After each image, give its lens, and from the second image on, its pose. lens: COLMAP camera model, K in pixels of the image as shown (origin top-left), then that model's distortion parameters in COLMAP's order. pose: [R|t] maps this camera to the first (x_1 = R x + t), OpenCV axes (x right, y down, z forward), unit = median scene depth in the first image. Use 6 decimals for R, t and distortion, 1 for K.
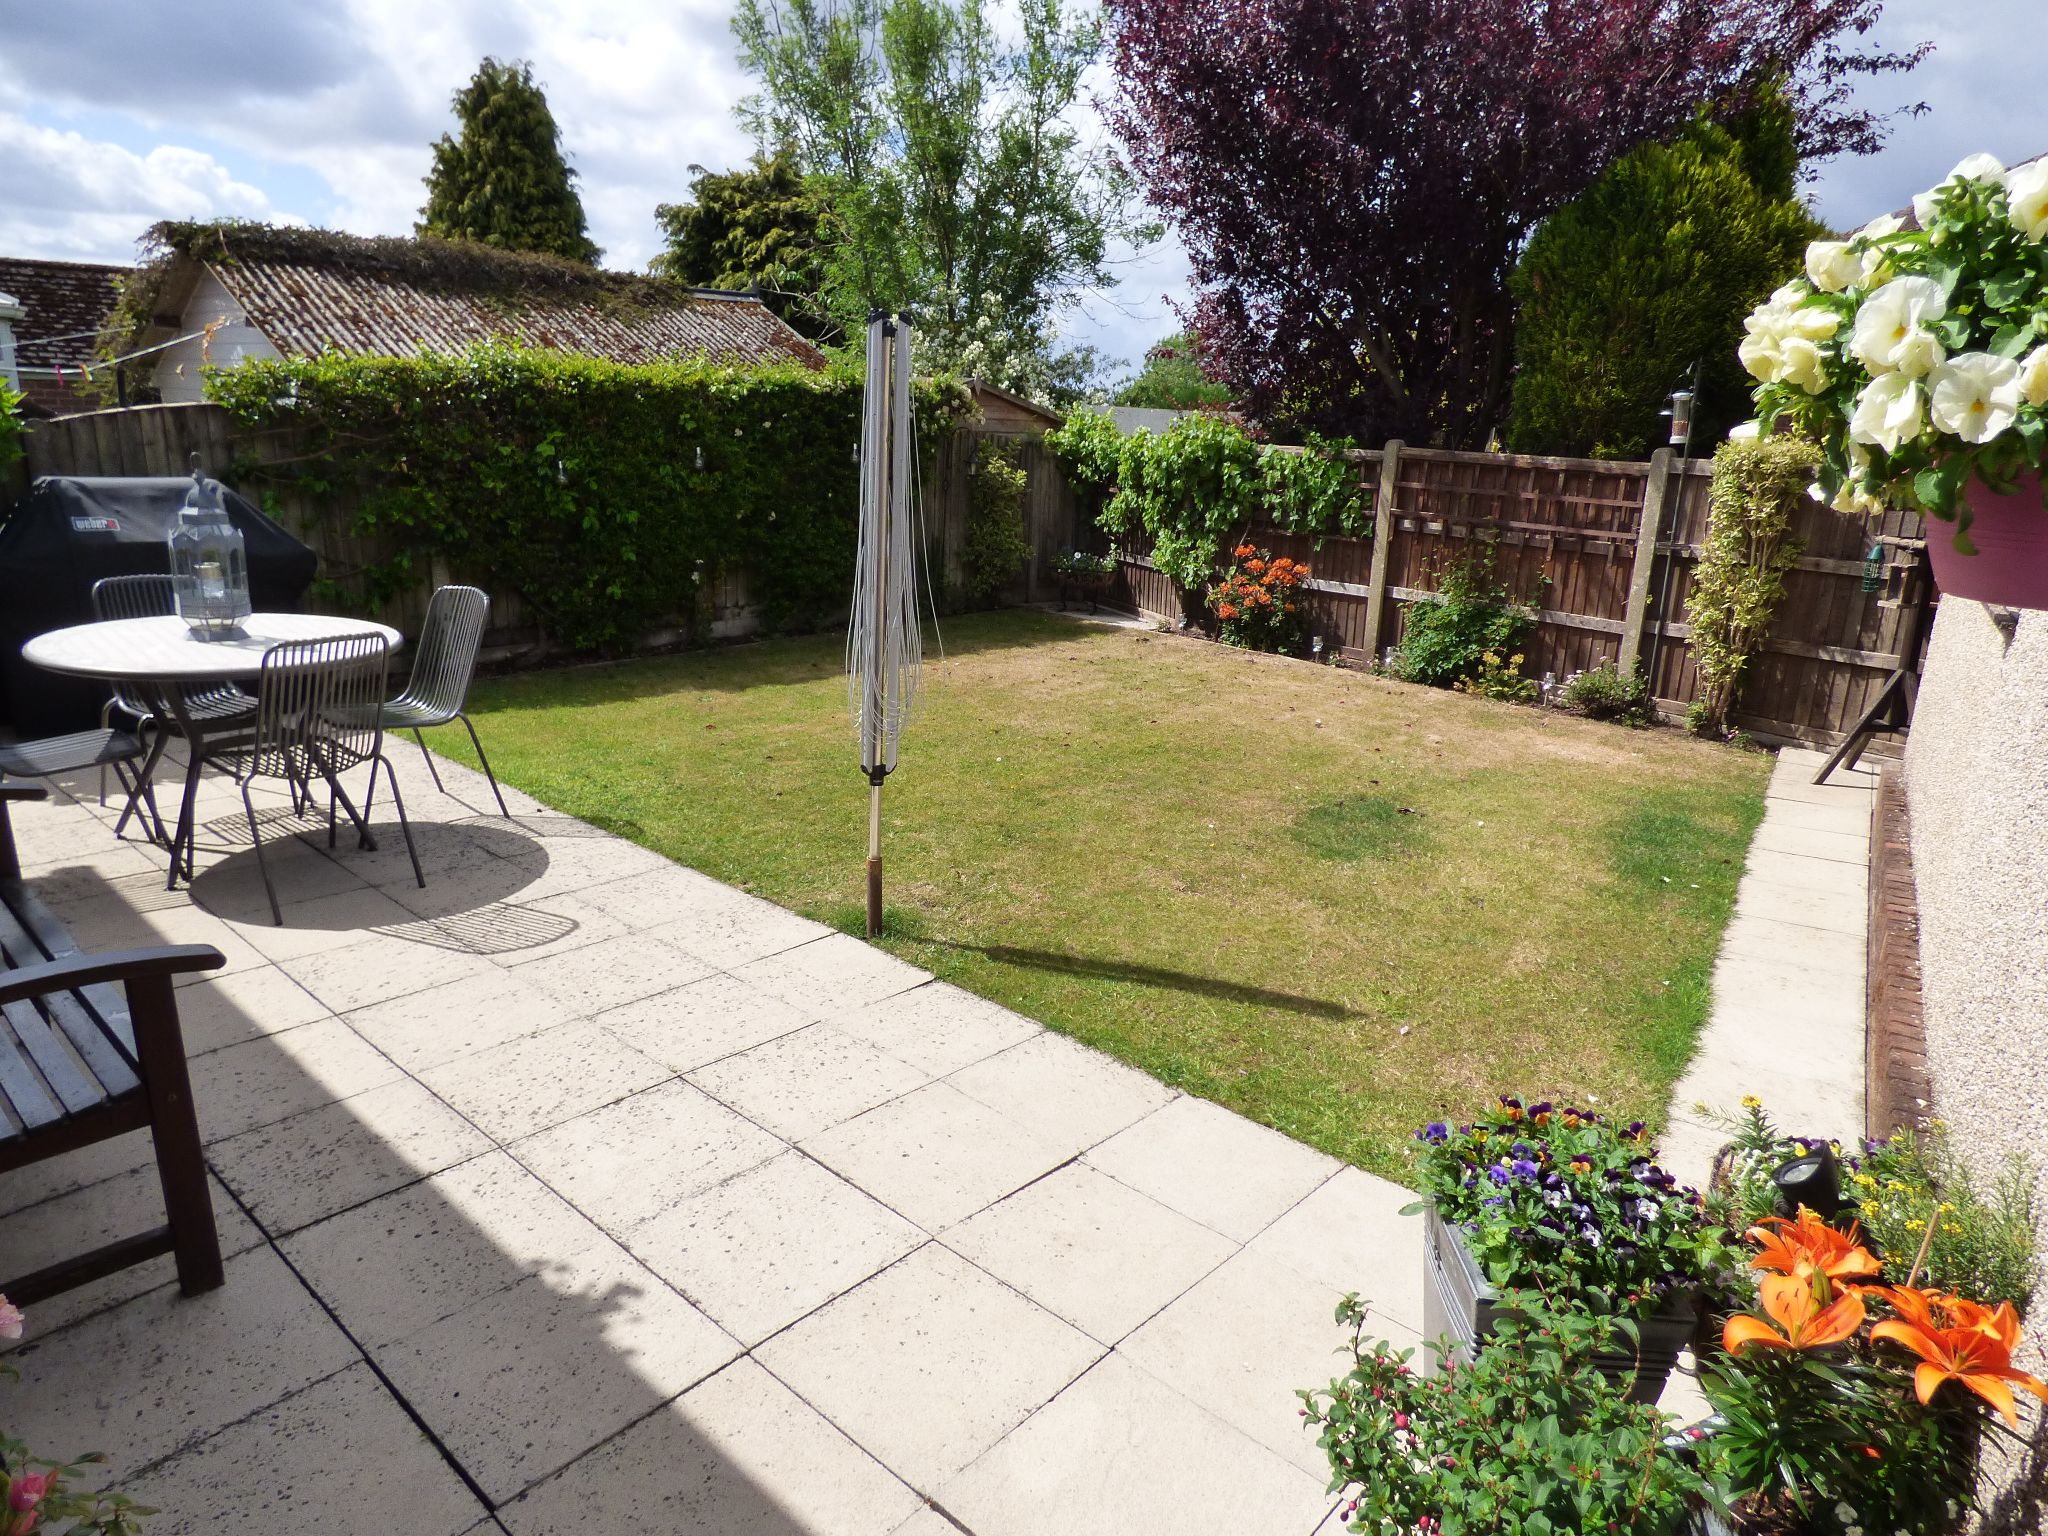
lens RADIAL K [[1262.3, 0, 1024.1], [0, 1262.3, 773.8], [0, 0, 1]] dist [-0.007547, -0.001601]
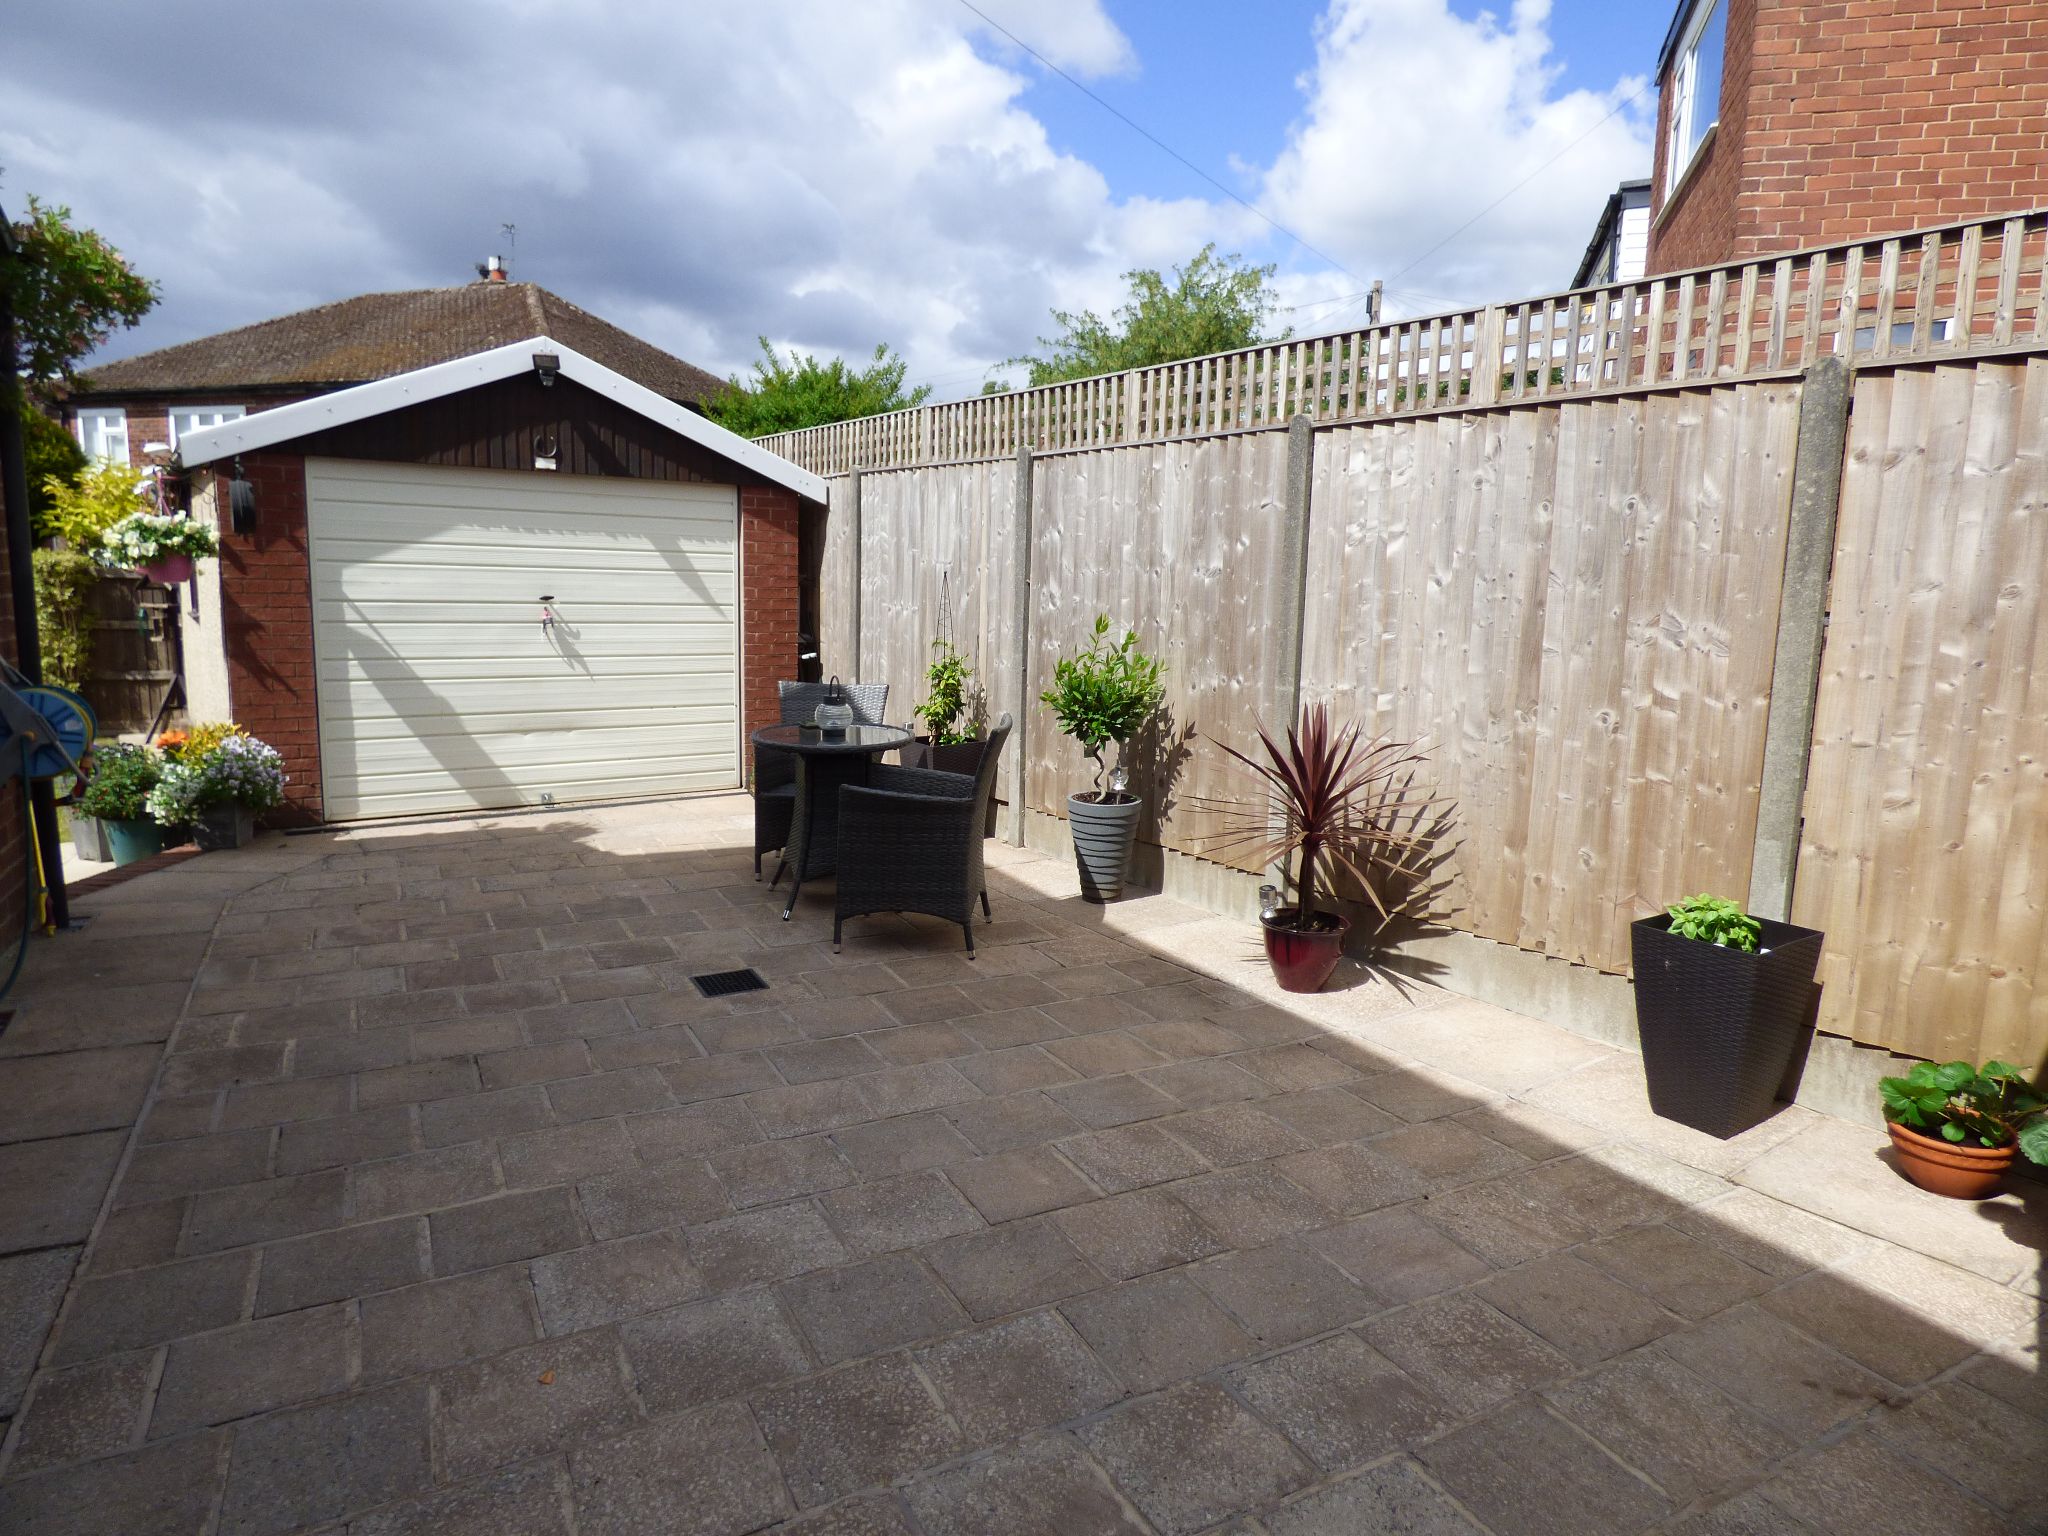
lens RADIAL K [[1262.3, 0, 1032.9], [0, 1262.3, 764.9], [0, 0, 1]] dist [-0.007547, -0.001601]
pose [[0.358215, -0.160035, 0.919821, -0.488723], [0.239869, 0.967905, 0.074986, 0.180903], [-0.902300, 0.193776, 0.385106, -0.705152]]
